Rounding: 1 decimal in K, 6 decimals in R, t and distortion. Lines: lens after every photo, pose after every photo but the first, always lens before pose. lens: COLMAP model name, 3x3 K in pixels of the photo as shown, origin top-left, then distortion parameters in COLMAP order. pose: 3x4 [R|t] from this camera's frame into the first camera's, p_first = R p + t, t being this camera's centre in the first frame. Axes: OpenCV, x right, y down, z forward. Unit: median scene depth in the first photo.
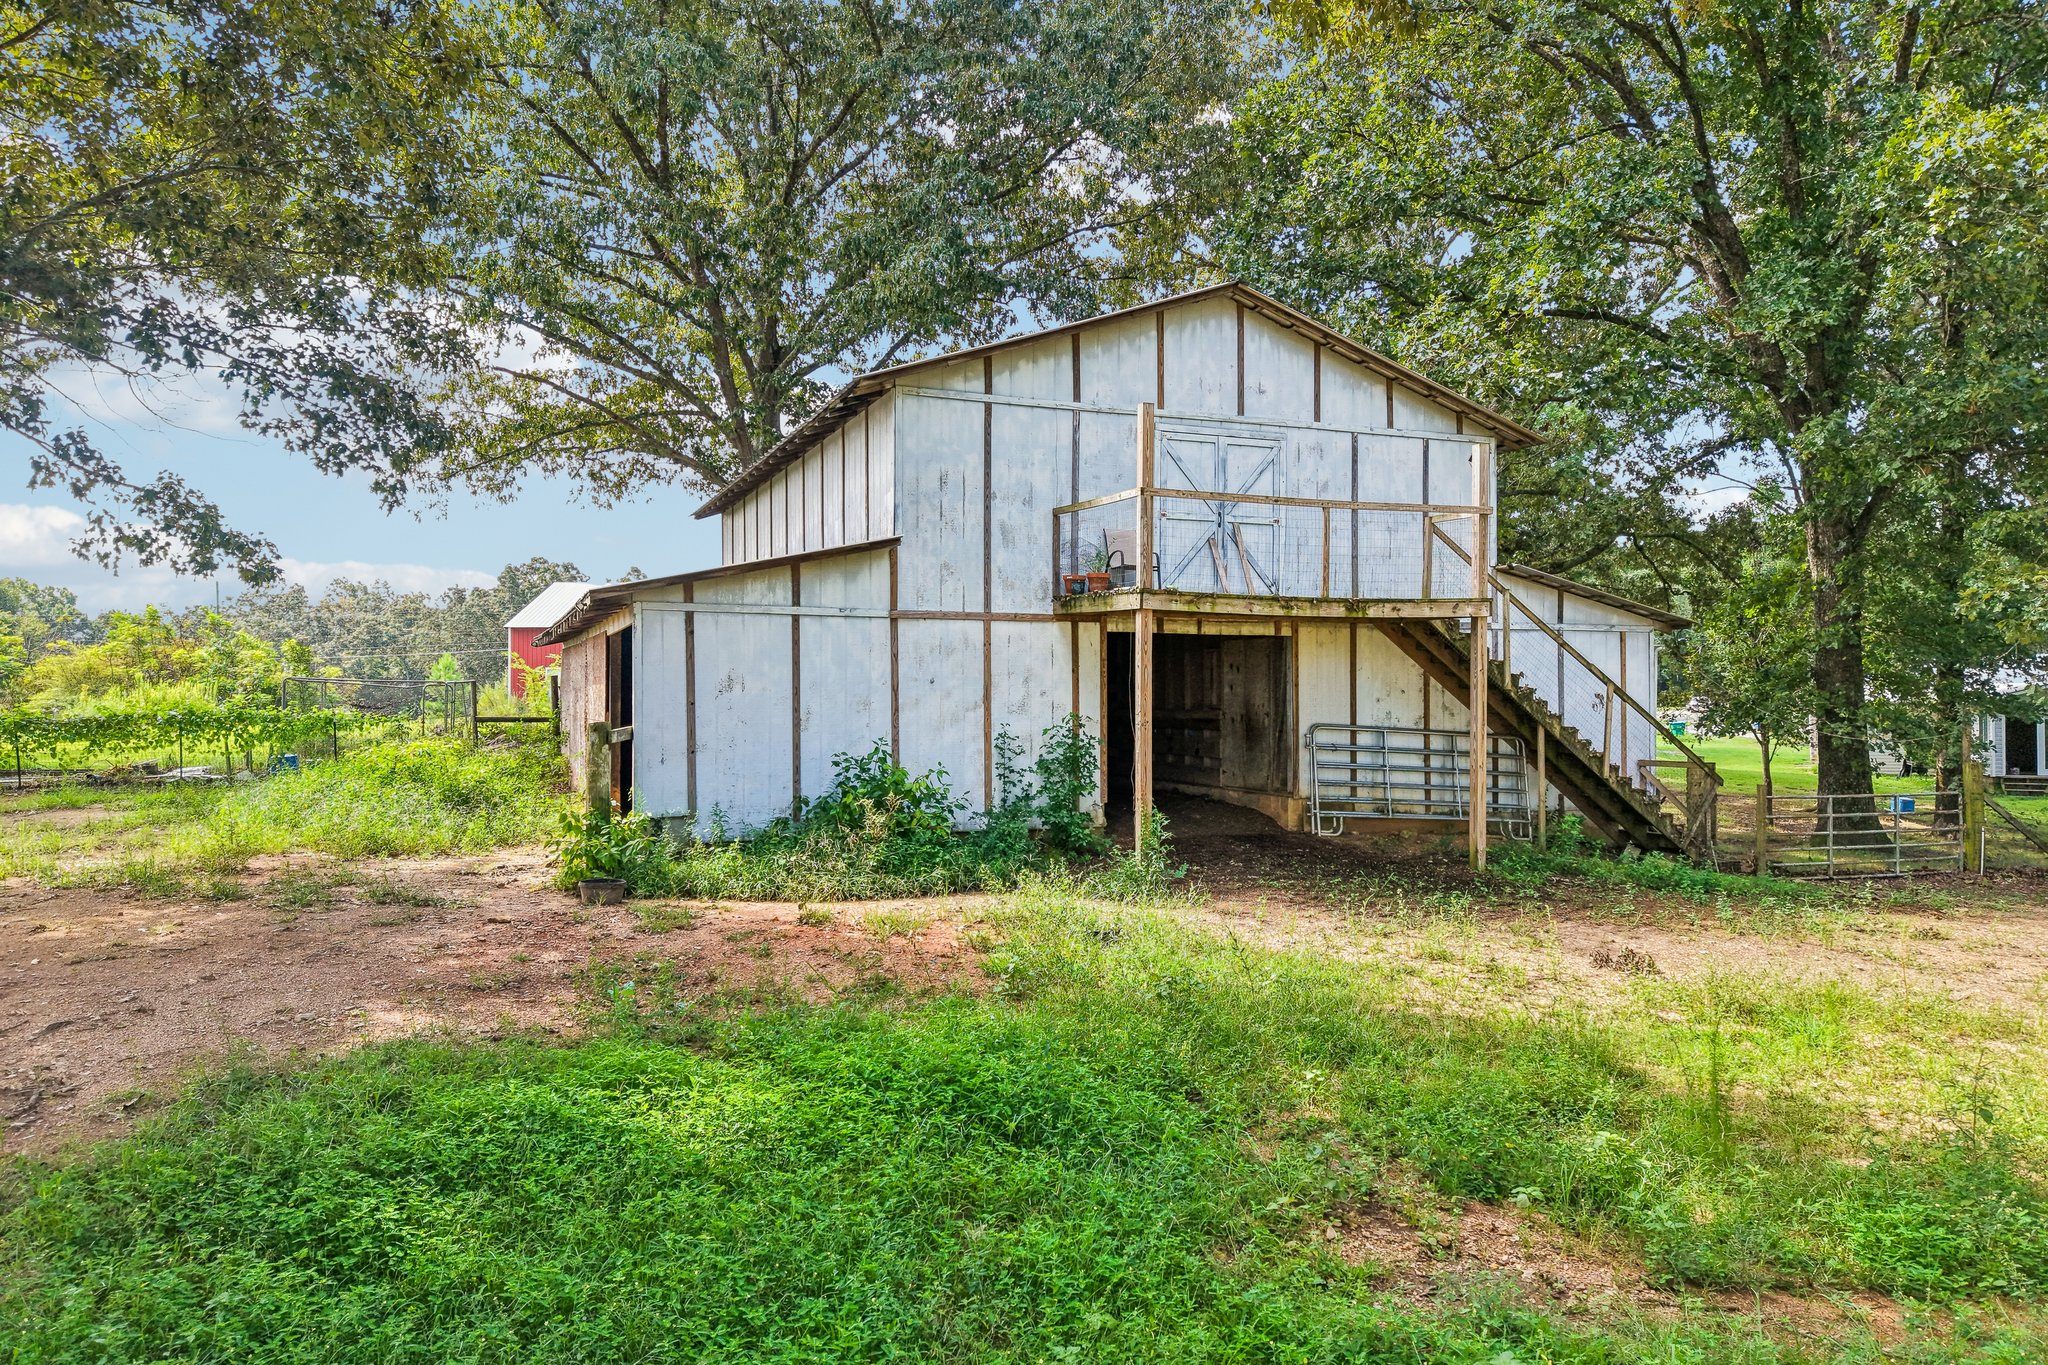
lens RADIAL K [[1380.2, 0, 1019.6], [0, 1380.2, 687.5], [0, 0, 1]] dist [0.003516, -0.005175]
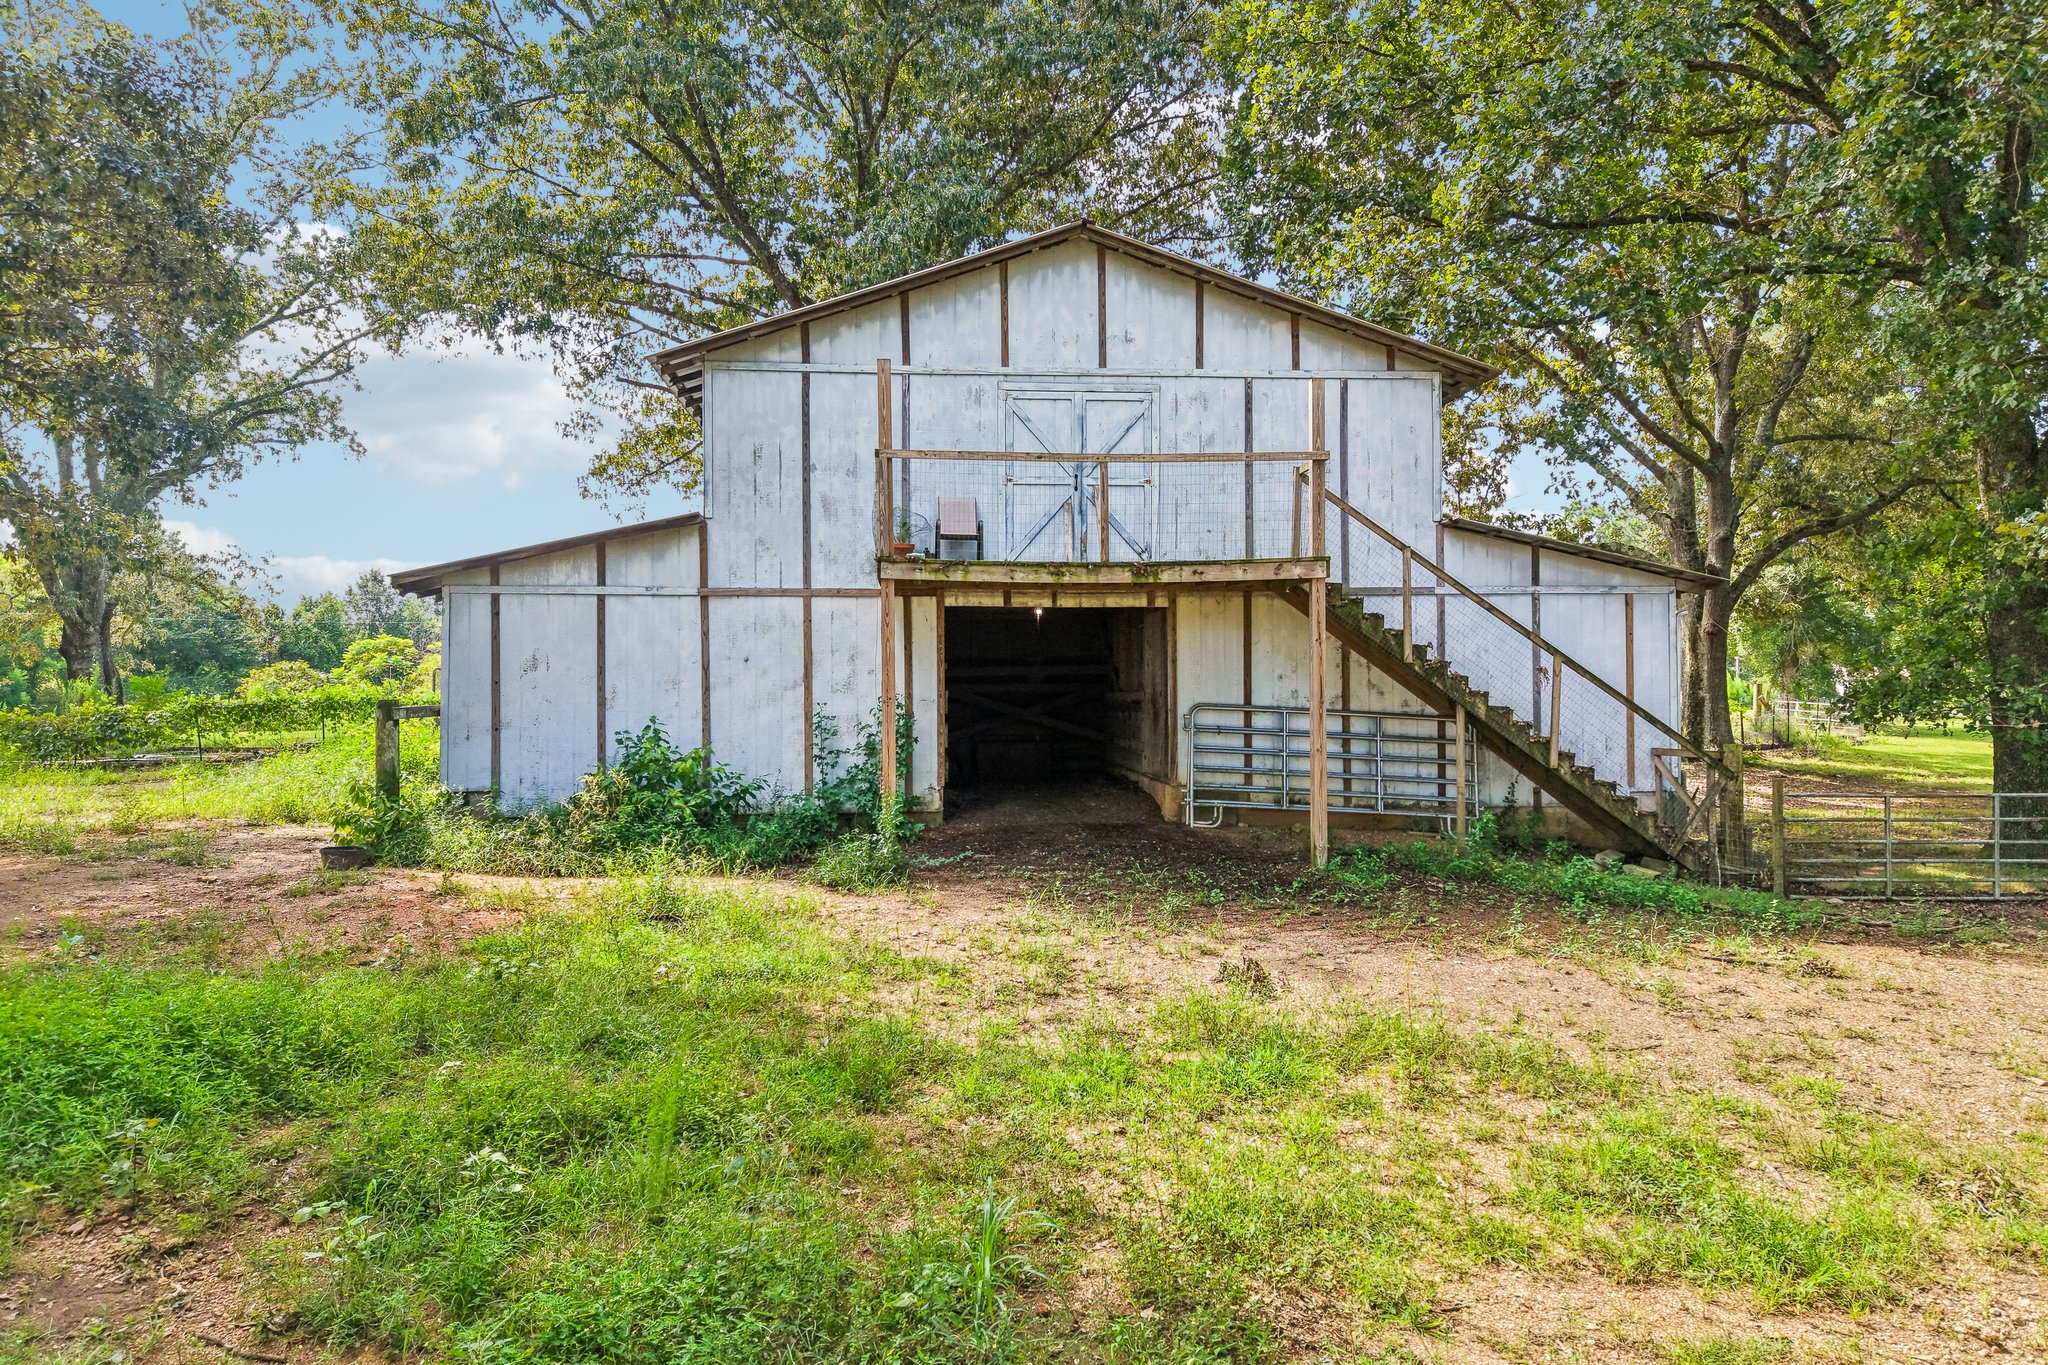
lens RADIAL K [[1380.2, 0, 1024.3], [0, 1380.2, 681.5], [0, 0, 1]] dist [0.003516, -0.005175]
pose [[0.957156, -0.006091, -0.289509, 0.377212], [0.006332, 0.999980, -0.000104, 0.011416], [0.289504, -0.001734, 0.957175, 0.106439]]
